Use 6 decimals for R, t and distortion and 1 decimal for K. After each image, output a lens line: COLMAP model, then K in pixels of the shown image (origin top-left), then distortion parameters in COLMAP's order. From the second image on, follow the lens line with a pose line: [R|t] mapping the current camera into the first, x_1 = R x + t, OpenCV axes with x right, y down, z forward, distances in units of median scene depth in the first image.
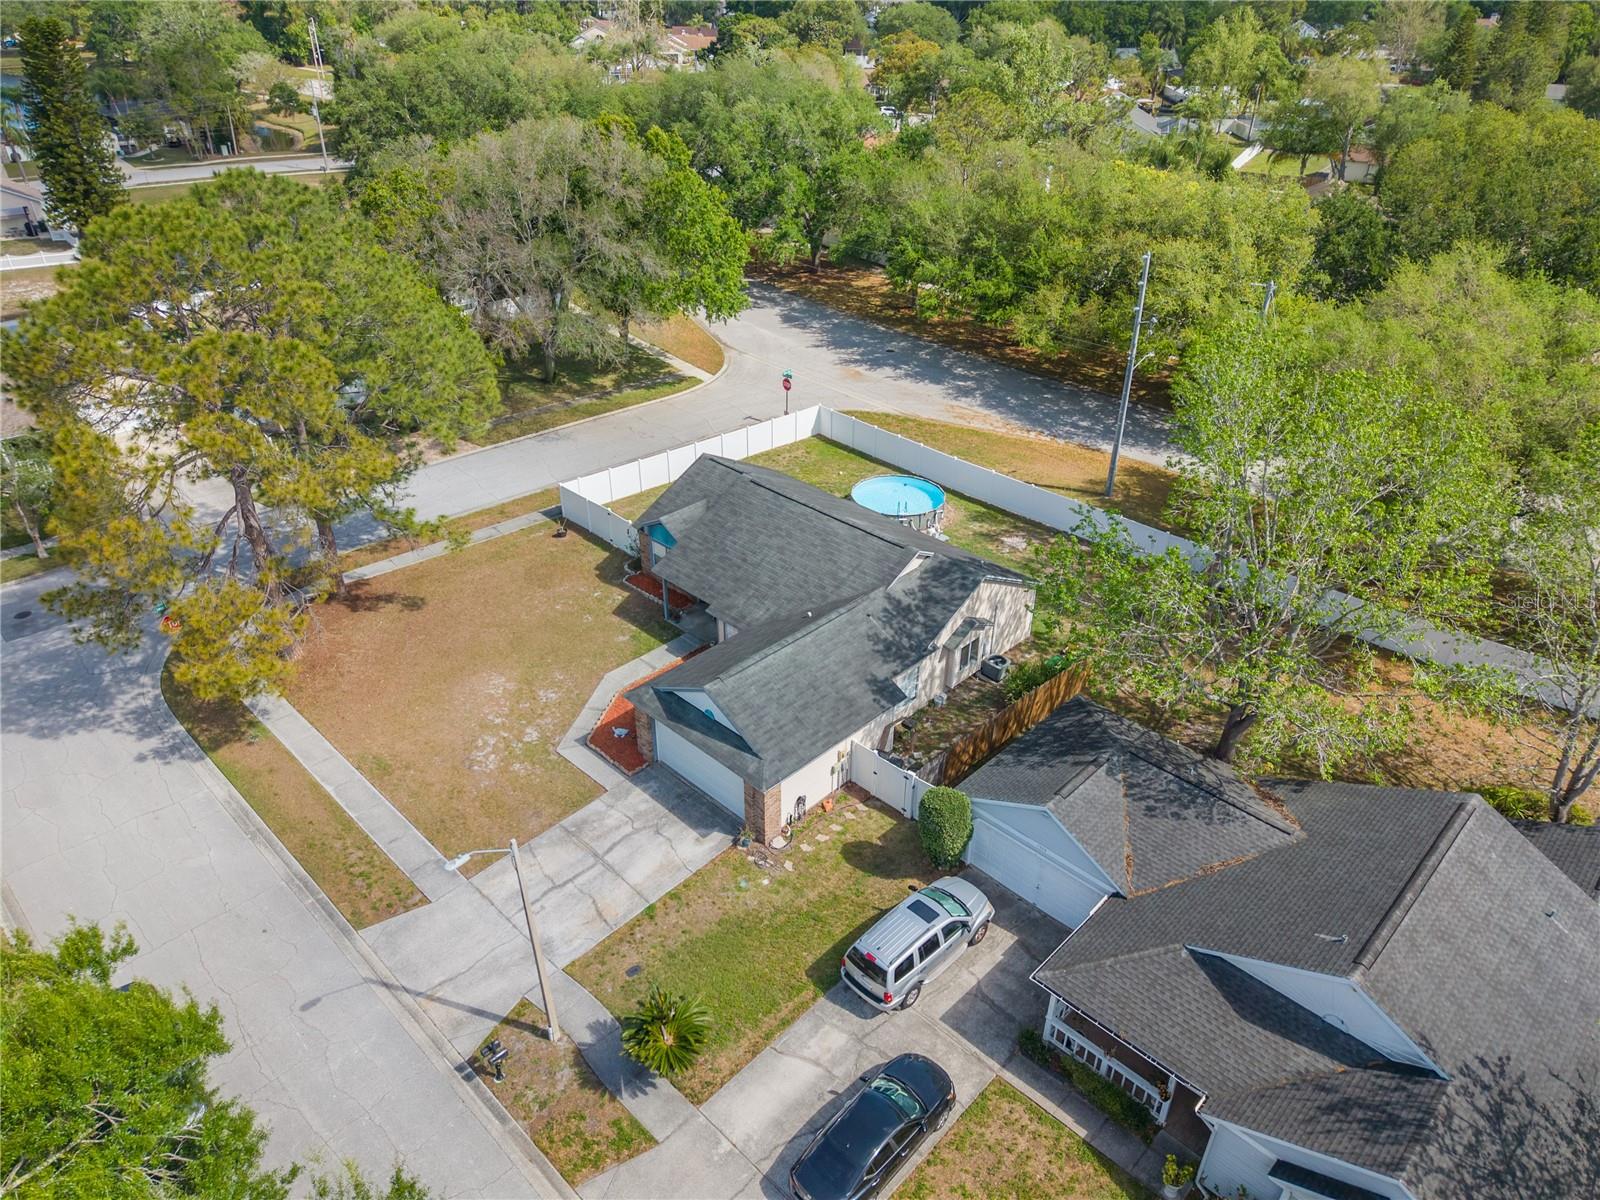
lens RADIAL K [[1066.2, 0, 800.0], [0, 1066.2, 600.0], [0, 0, 1]] dist [0.055873, -0.072683]
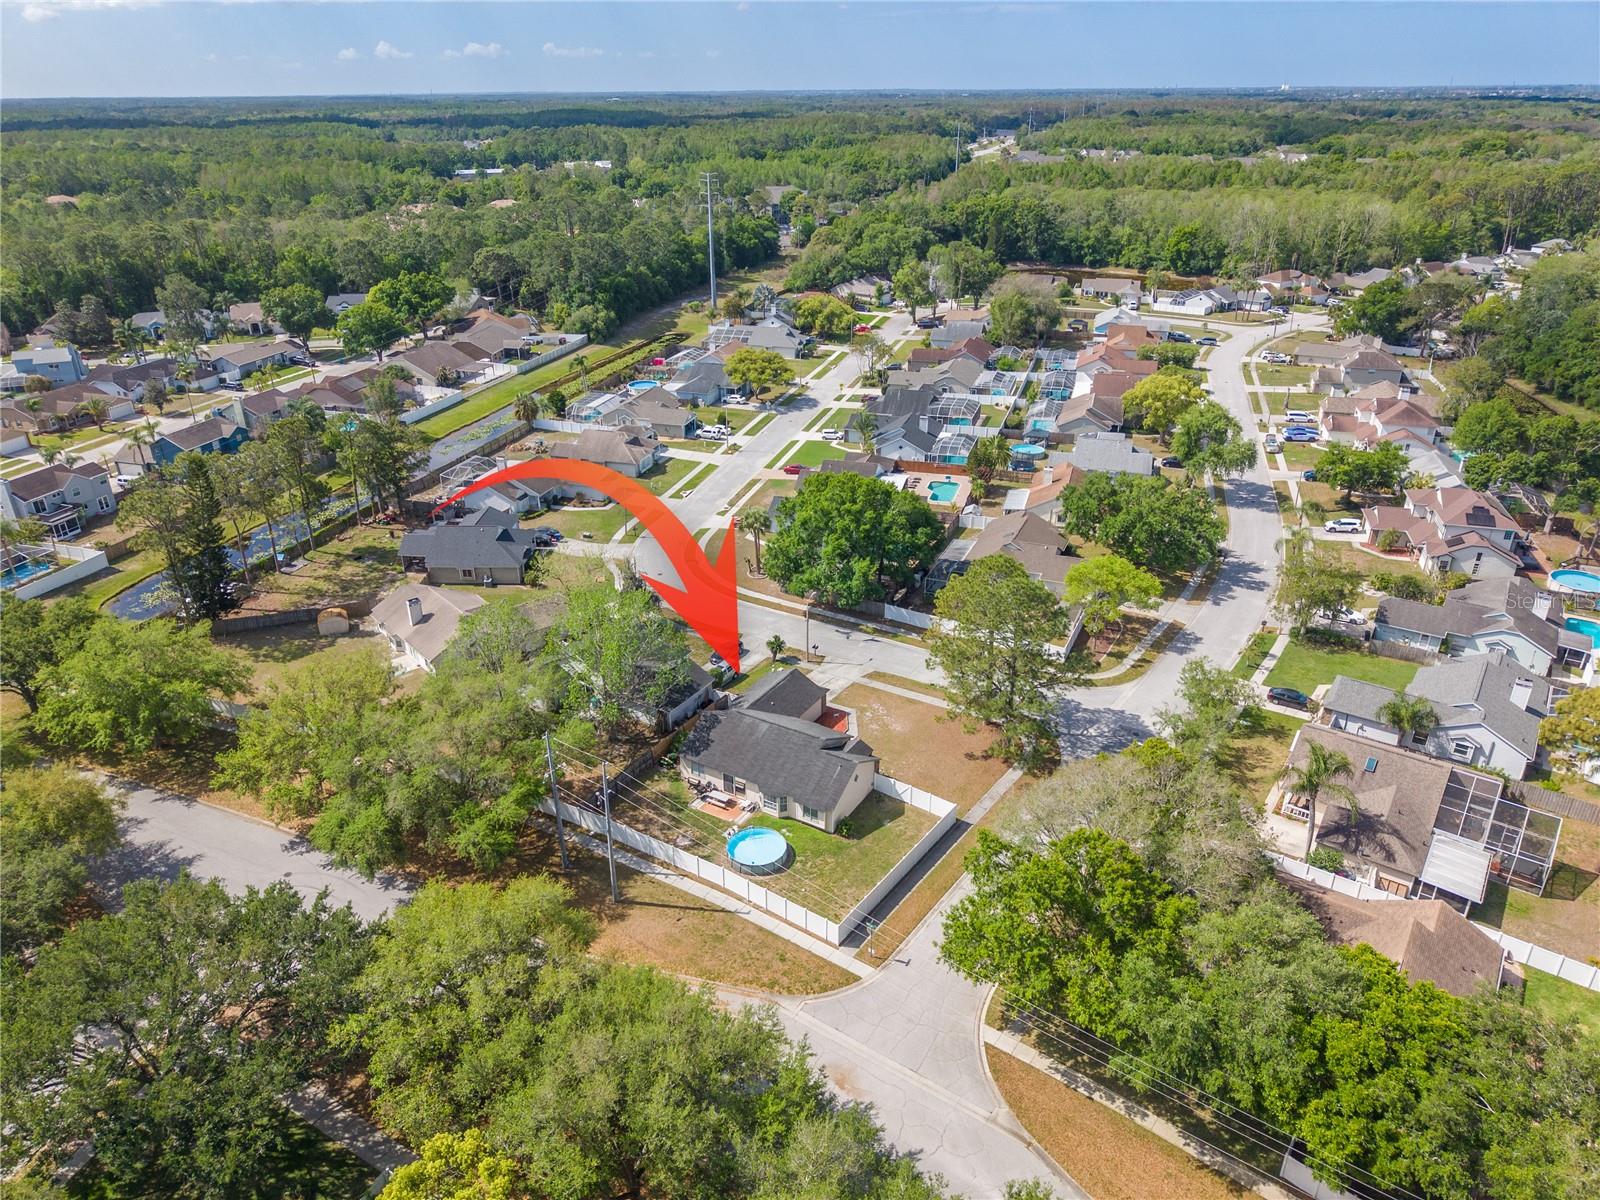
lens RADIAL K [[1066.2, 0, 800.0], [0, 1066.2, 600.0], [0, 0, 1]] dist [0.055873, -0.072683]
pose [[-0.973894, 0.101561, -0.203017, 0.422004], [-0.115940, 0.546351, 0.829493, -2.178931], [0.195163, 0.831376, -0.520313, 2.069923]]
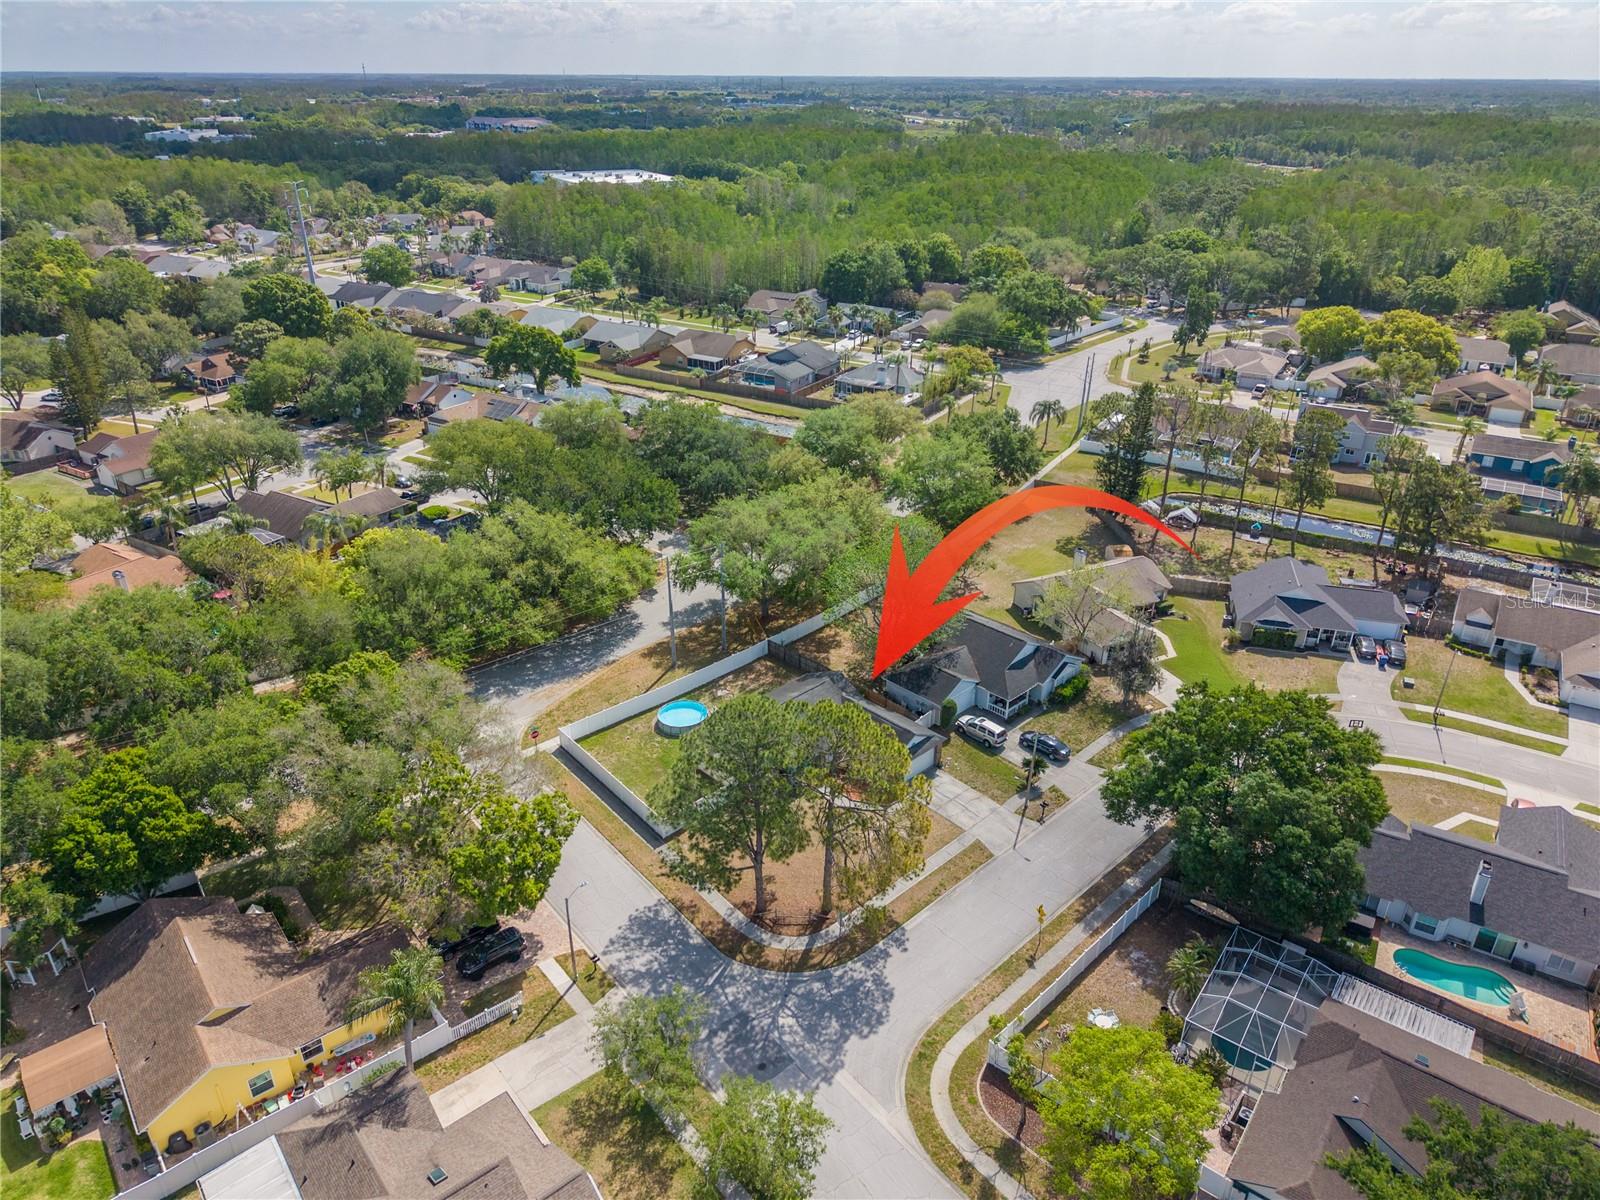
lens RADIAL K [[1066.2, 0, 800.0], [0, 1066.2, 600.0], [0, 0, 1]] dist [0.055873, -0.072683]
pose [[0.021160, -0.443104, 0.896221, -2.014608], [0.519708, 0.770664, 0.368756, -1.128511], [-0.854082, 0.457970, 0.246592, 0.370836]]
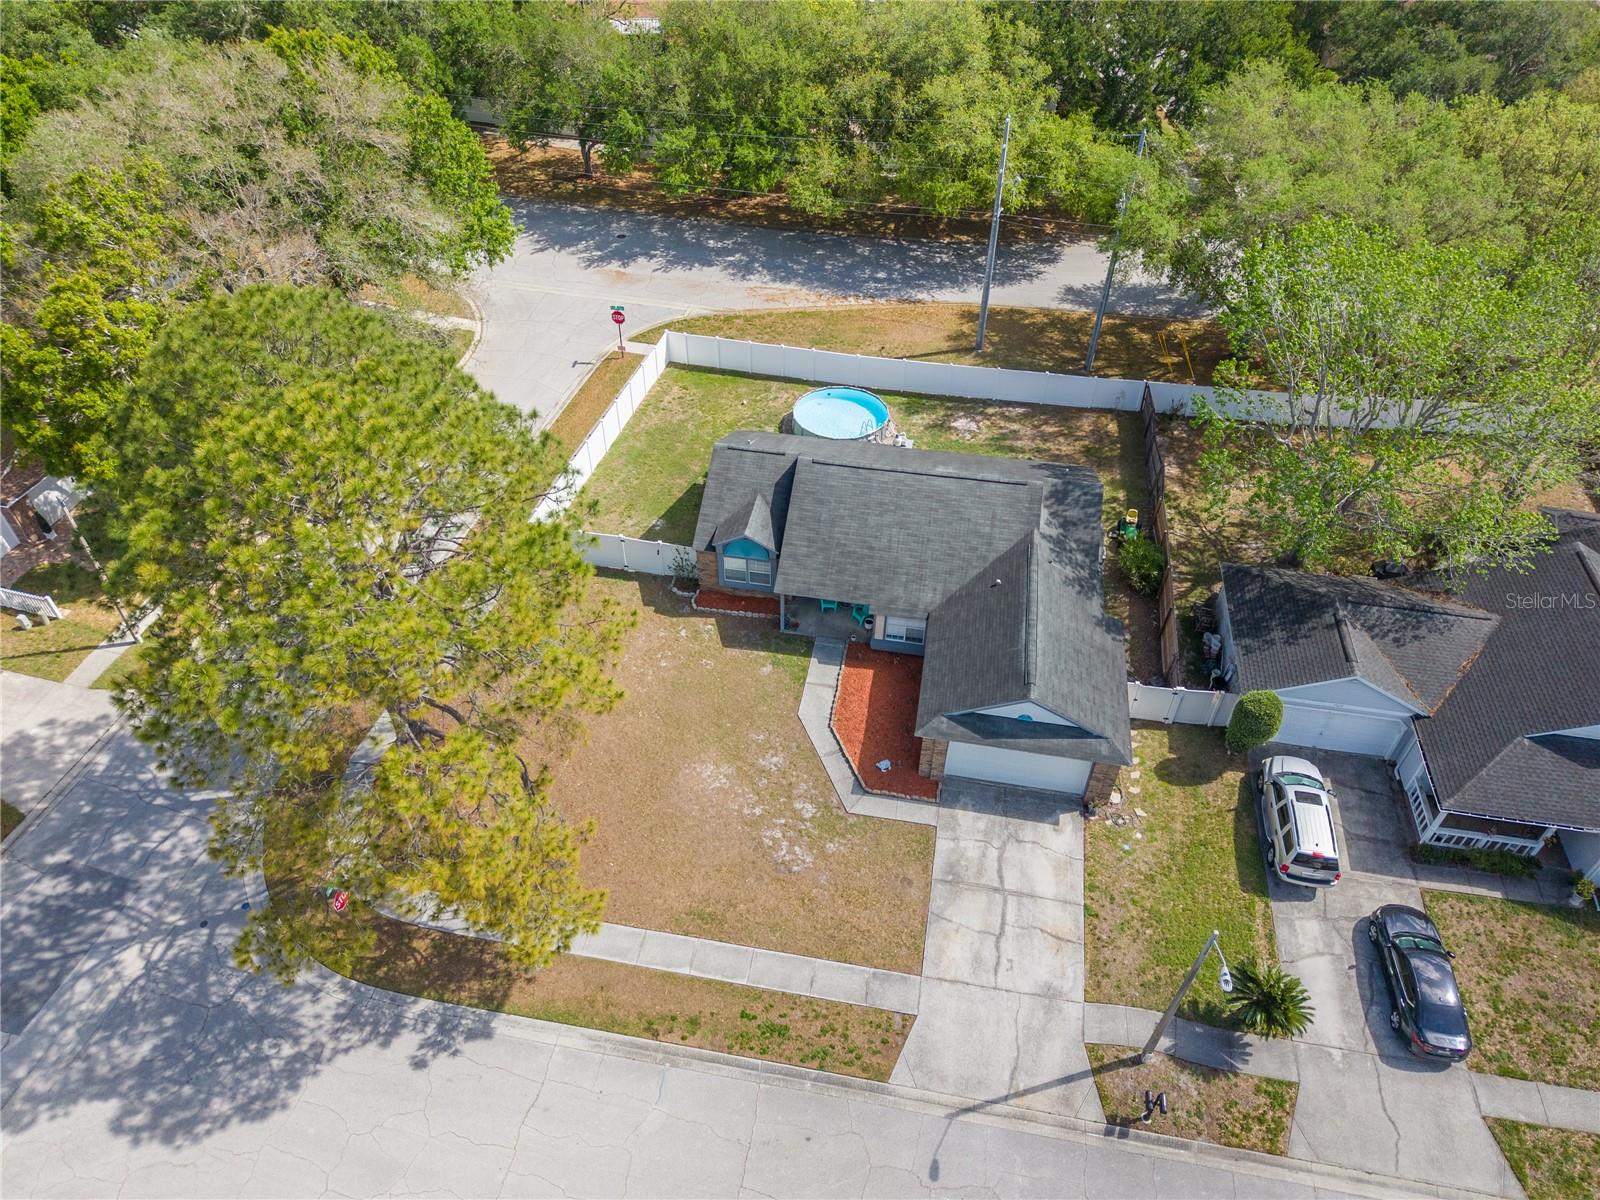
lens RADIAL K [[1066.2, 0, 800.0], [0, 1066.2, 600.0], [0, 0, 1]] dist [0.055873, -0.072683]
pose [[0.823169, -0.382625, 0.419512, -0.567170], [0.289348, 0.918392, 0.269878, -0.293123], [-0.488539, -0.100770, 0.866704, 0.199360]]
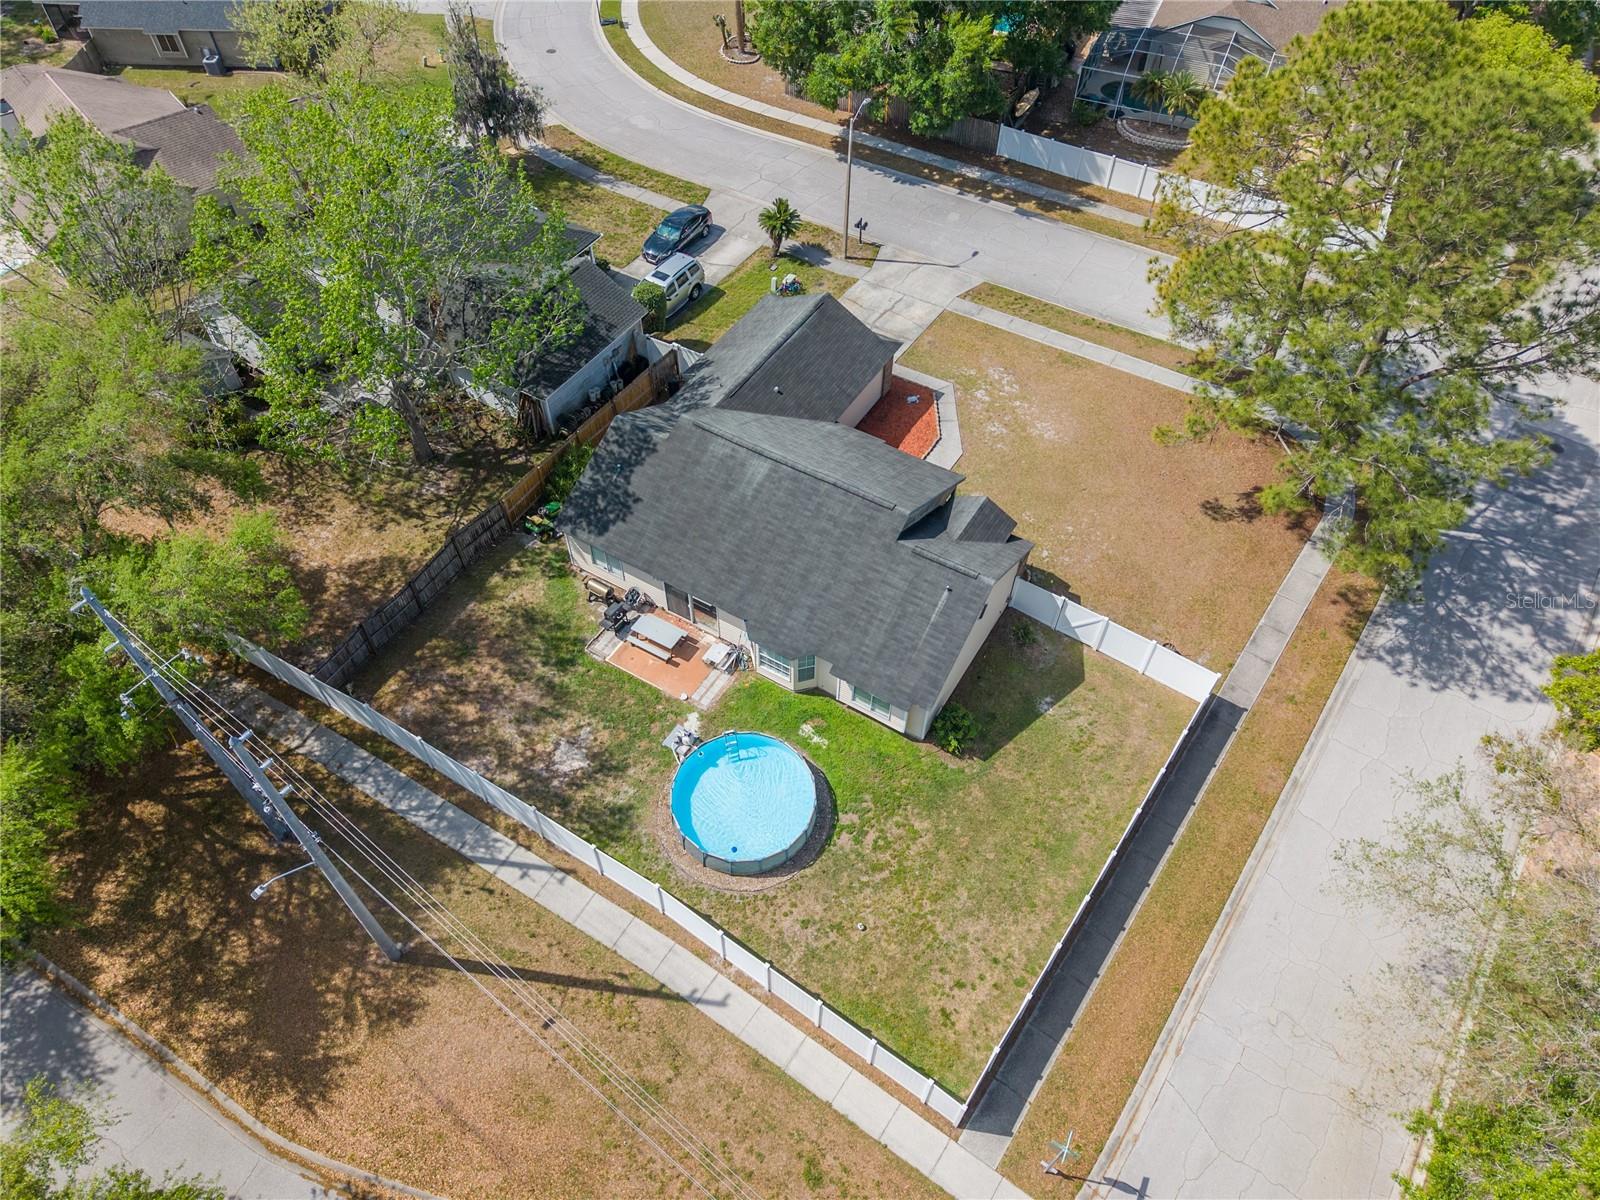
lens RADIAL K [[1066.2, 0, 800.0], [0, 1066.2, 600.0], [0, 0, 1]] dist [0.055873, -0.072683]
pose [[-0.973280, 0.170672, -0.153613, 0.186423], [-0.130882, 0.137331, 0.981840, -1.024387], [0.188668, 0.975711, -0.111324, 1.305155]]
